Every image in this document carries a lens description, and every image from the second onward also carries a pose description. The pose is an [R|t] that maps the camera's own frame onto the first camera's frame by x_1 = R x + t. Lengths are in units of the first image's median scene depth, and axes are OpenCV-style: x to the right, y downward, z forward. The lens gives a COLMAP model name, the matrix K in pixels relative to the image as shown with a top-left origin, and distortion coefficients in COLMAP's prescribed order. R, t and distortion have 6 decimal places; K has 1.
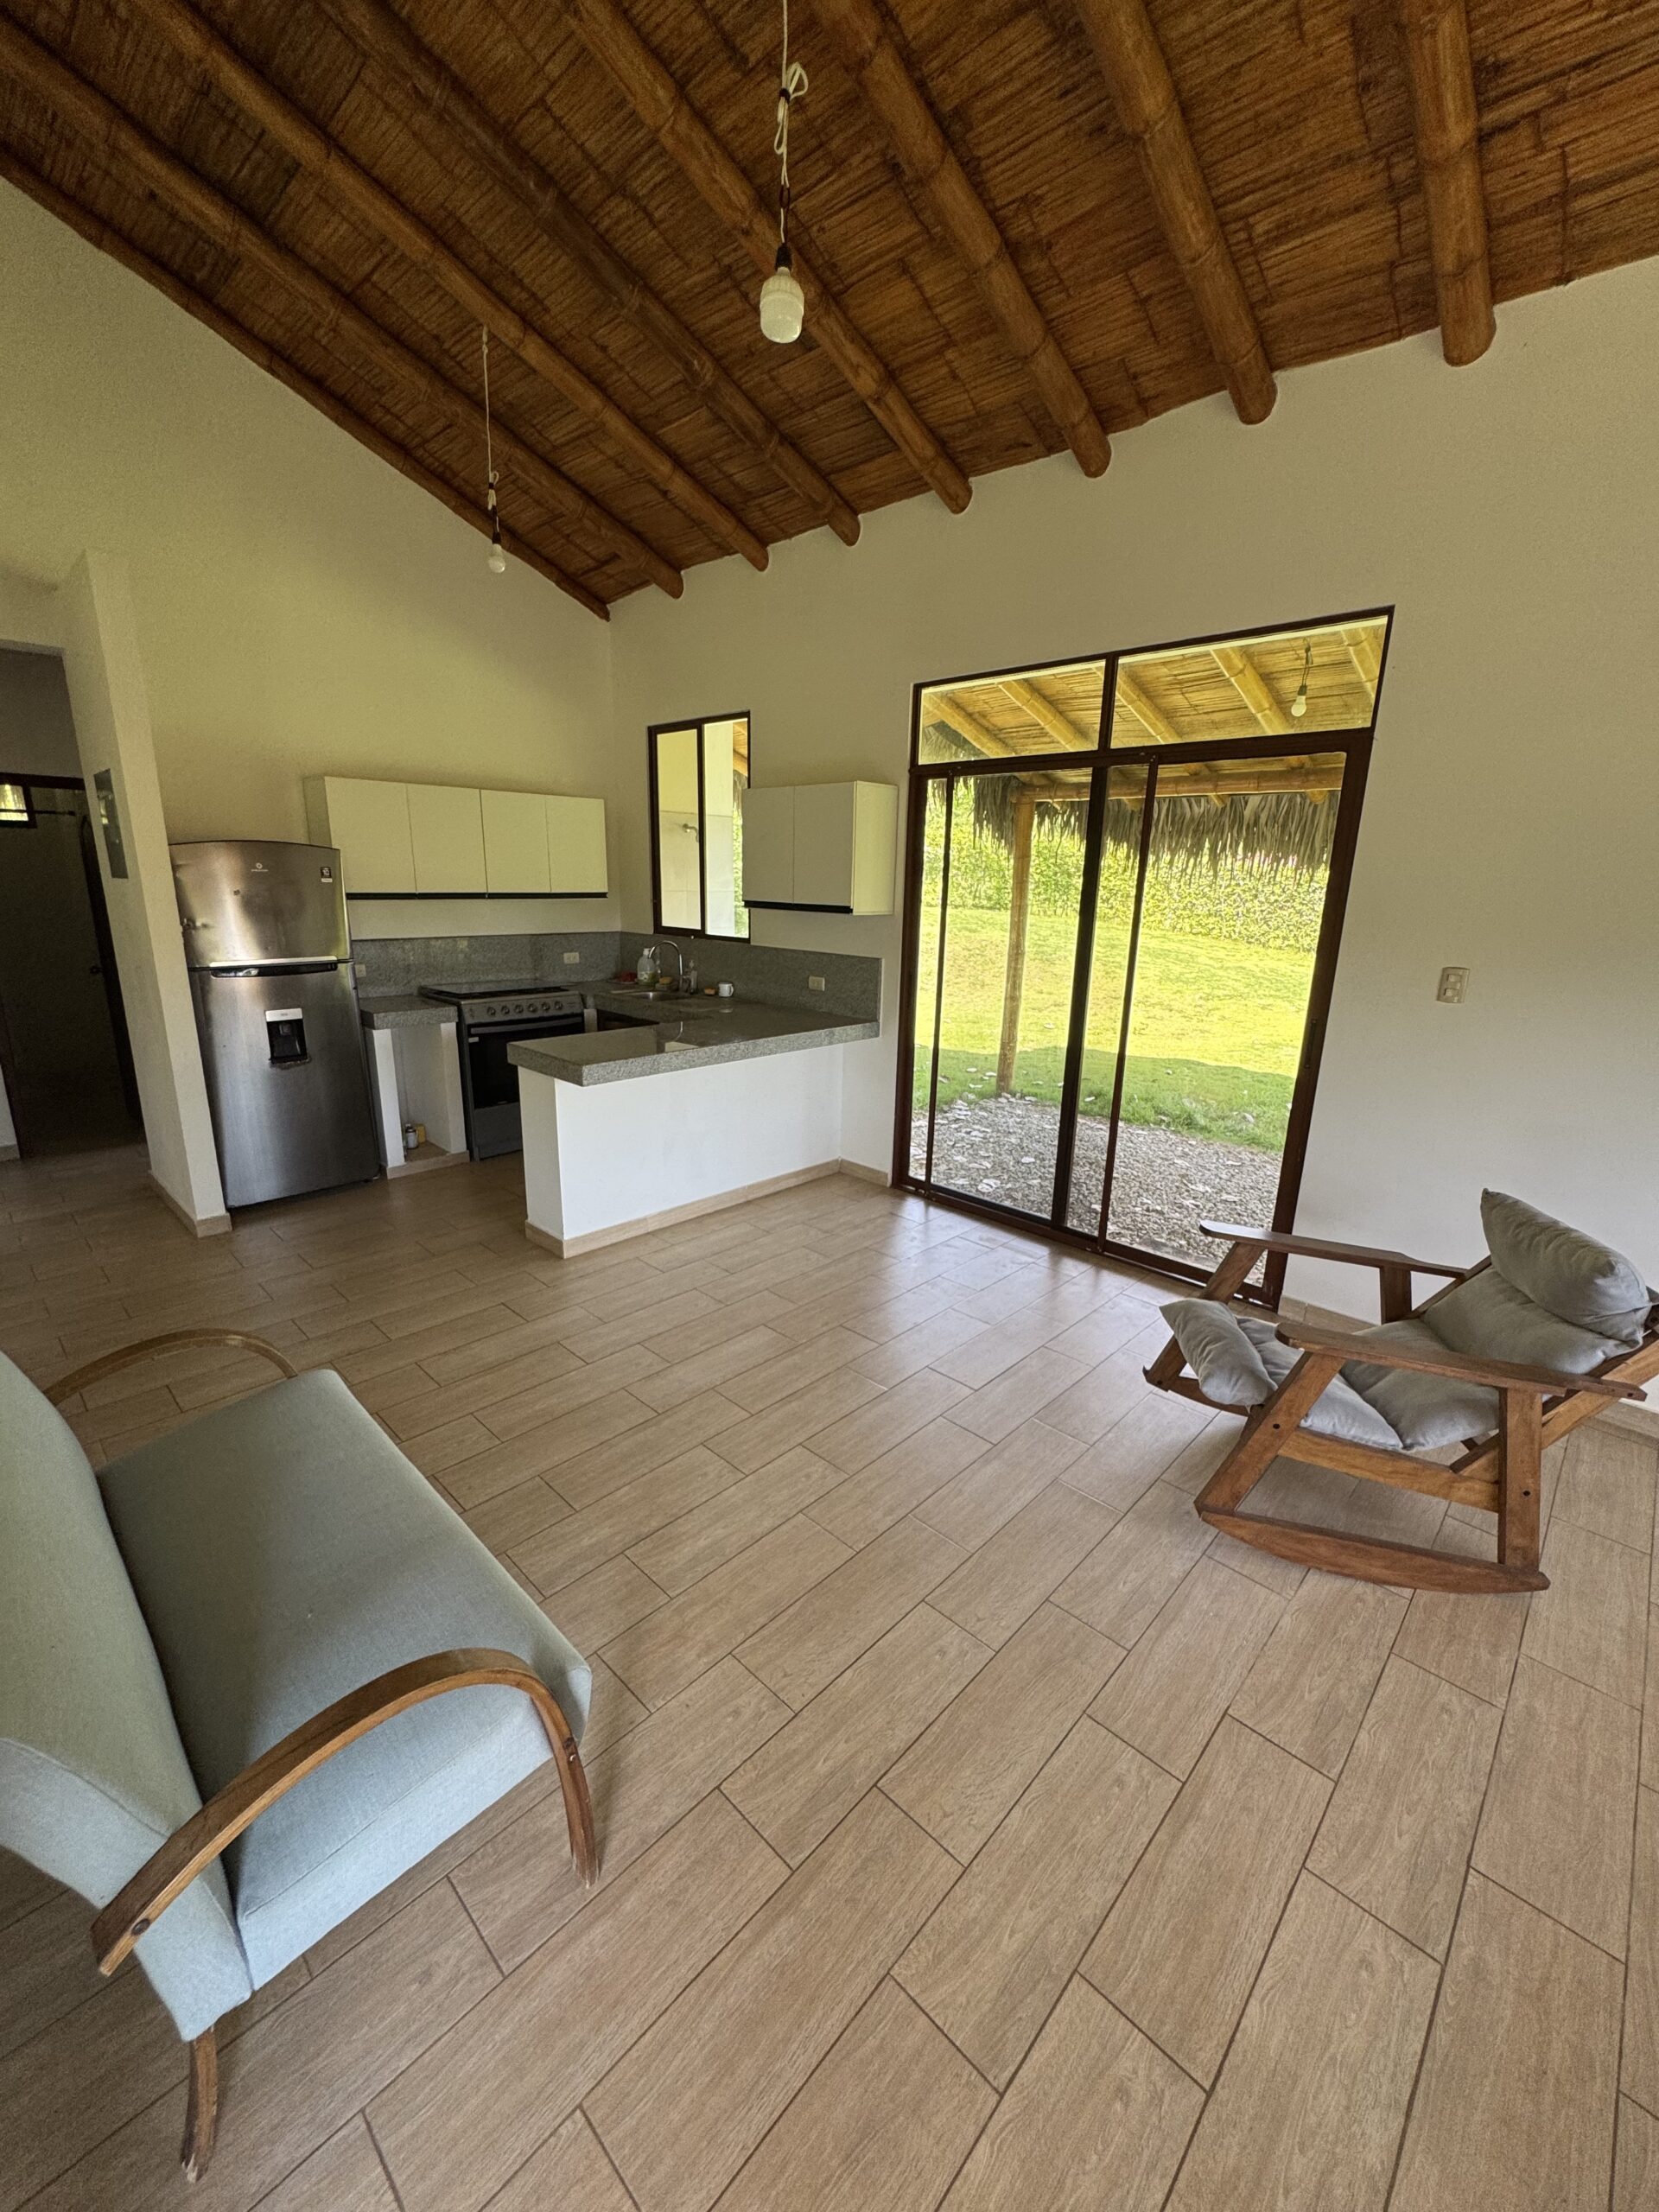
lens RADIAL K [[885.6, 0, 832.5], [0, 885.6, 1104.2], [0, 0, 1]] dist [-0.000293, -0.000241]
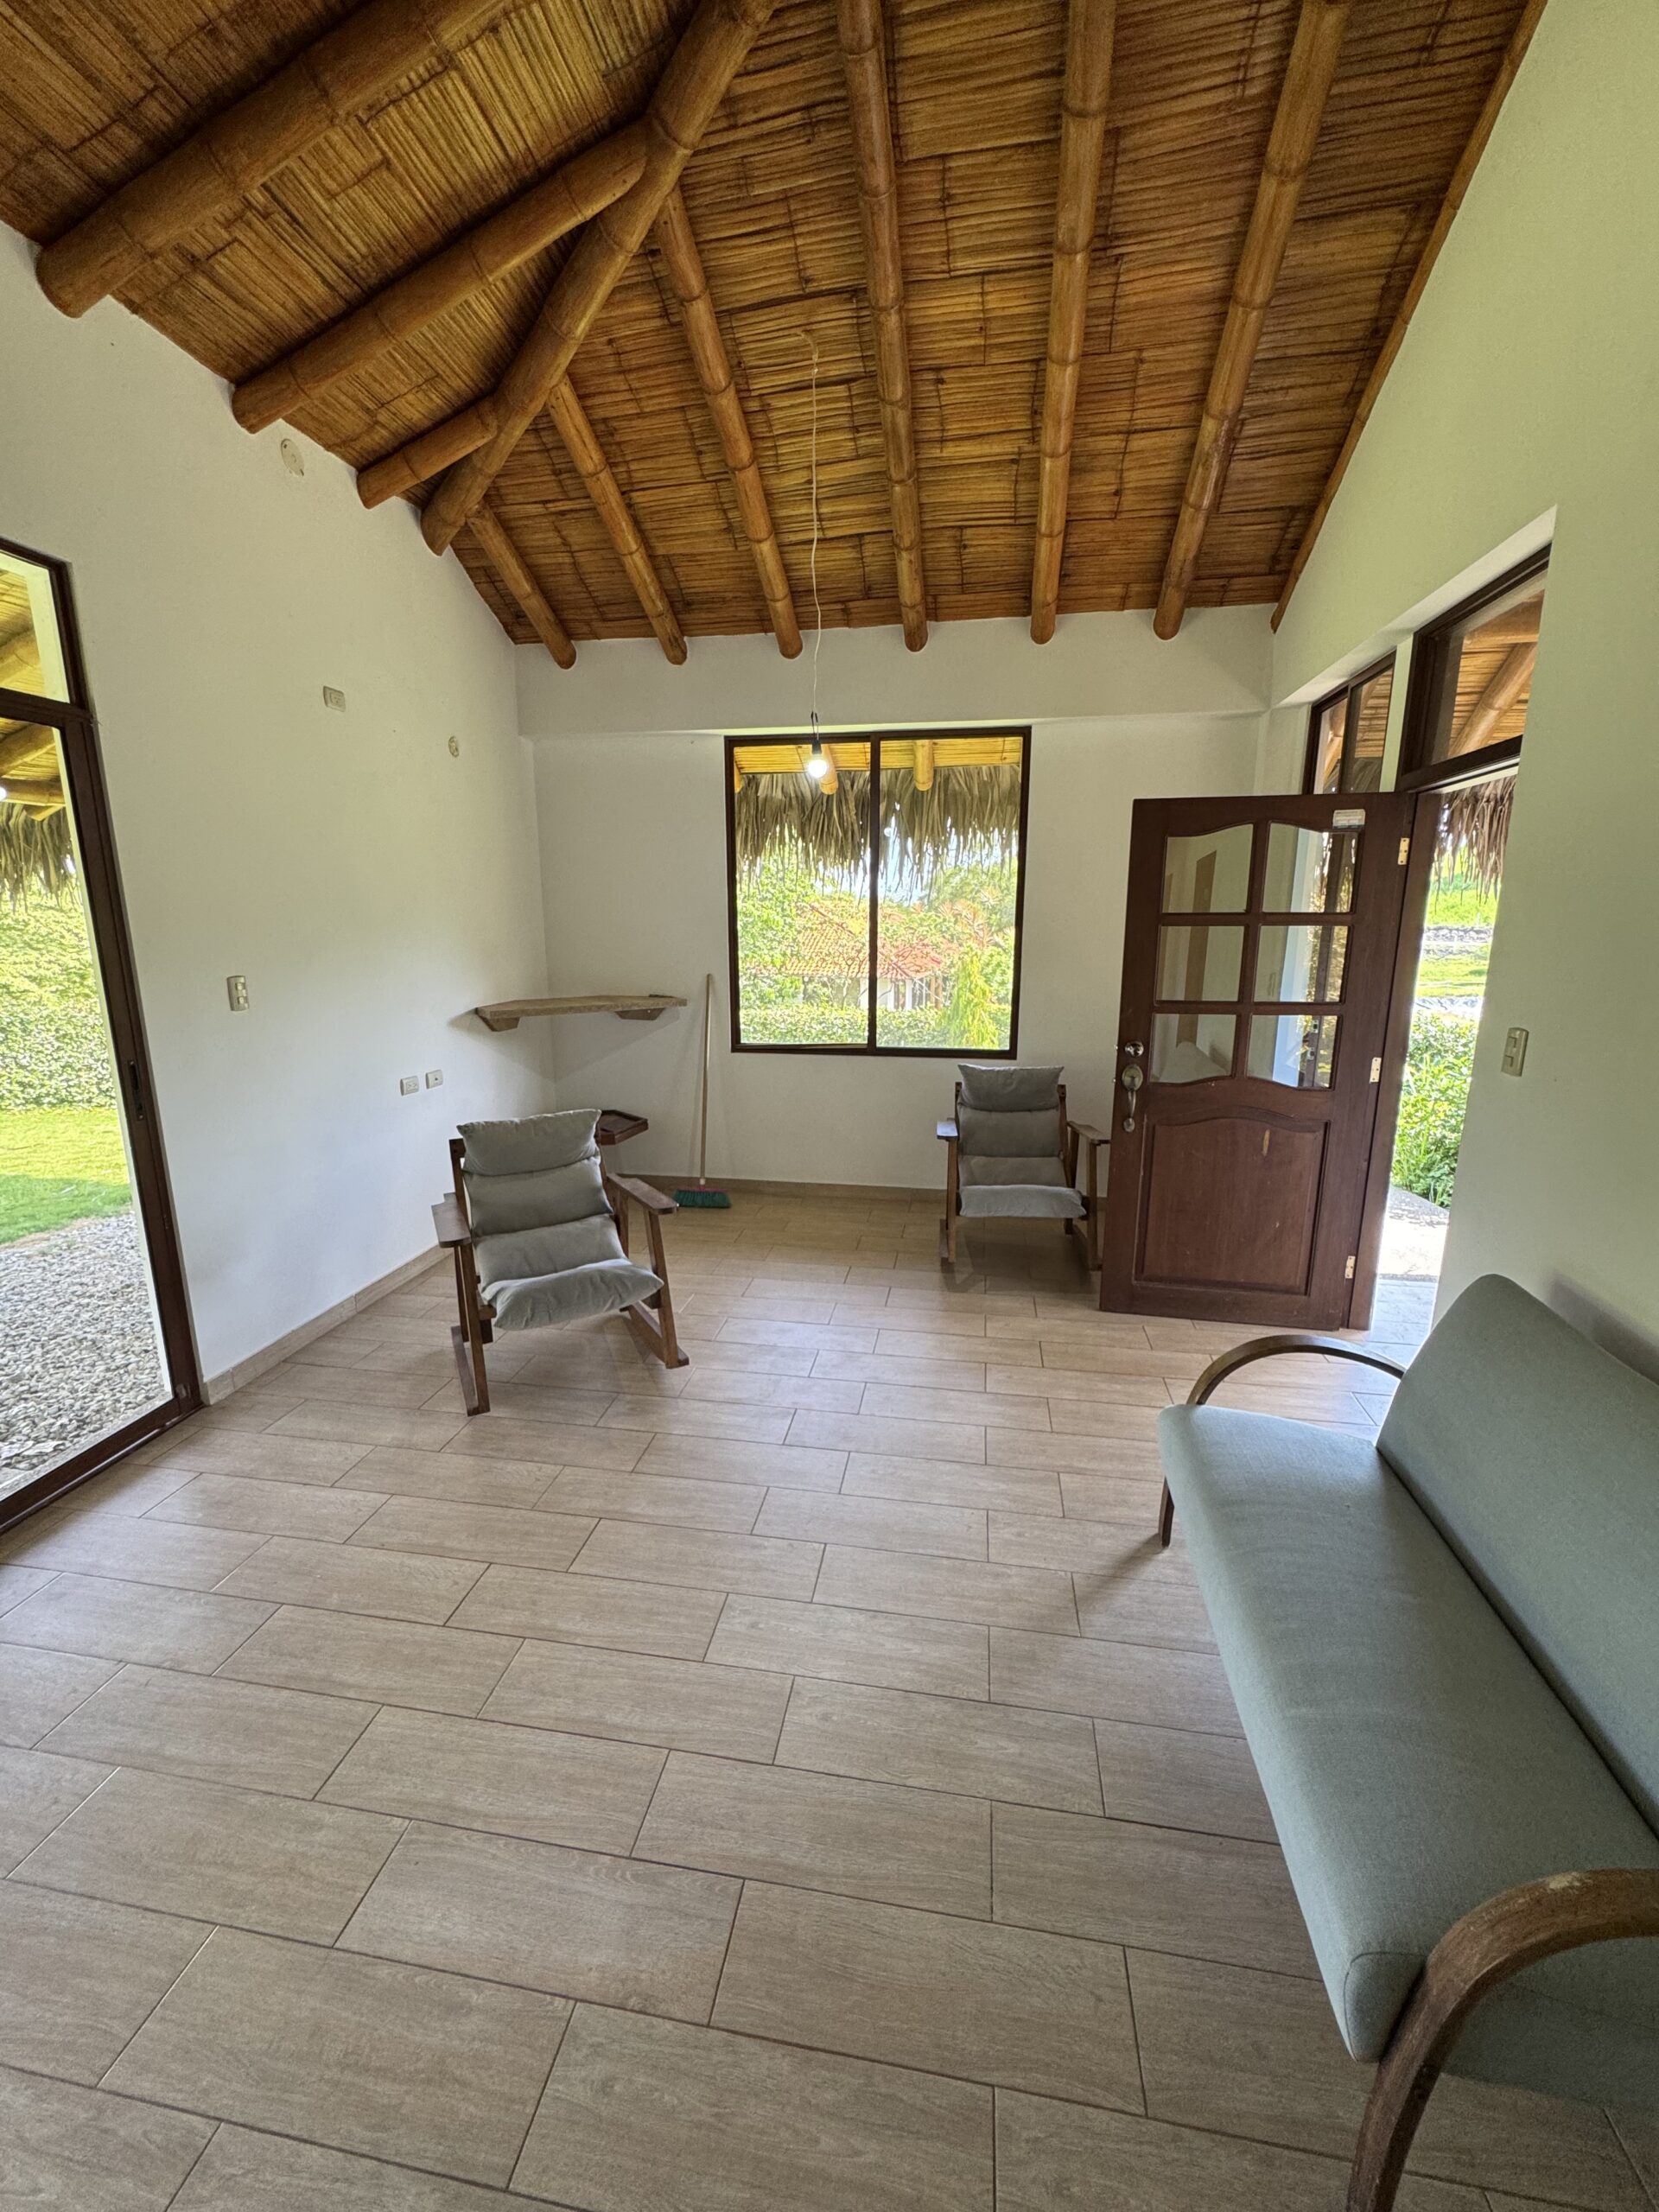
lens RADIAL K [[885.6, 0, 832.5], [0, 885.6, 1104.2], [0, 0, 1]] dist [-0.000293, -0.000241]
pose [[-0.560450, -0.195370, 0.804815, -0.306952], [0.192853, 0.914277, 0.356239, -0.143658], [-0.805421, 0.354865, -0.474729, 0.562704]]
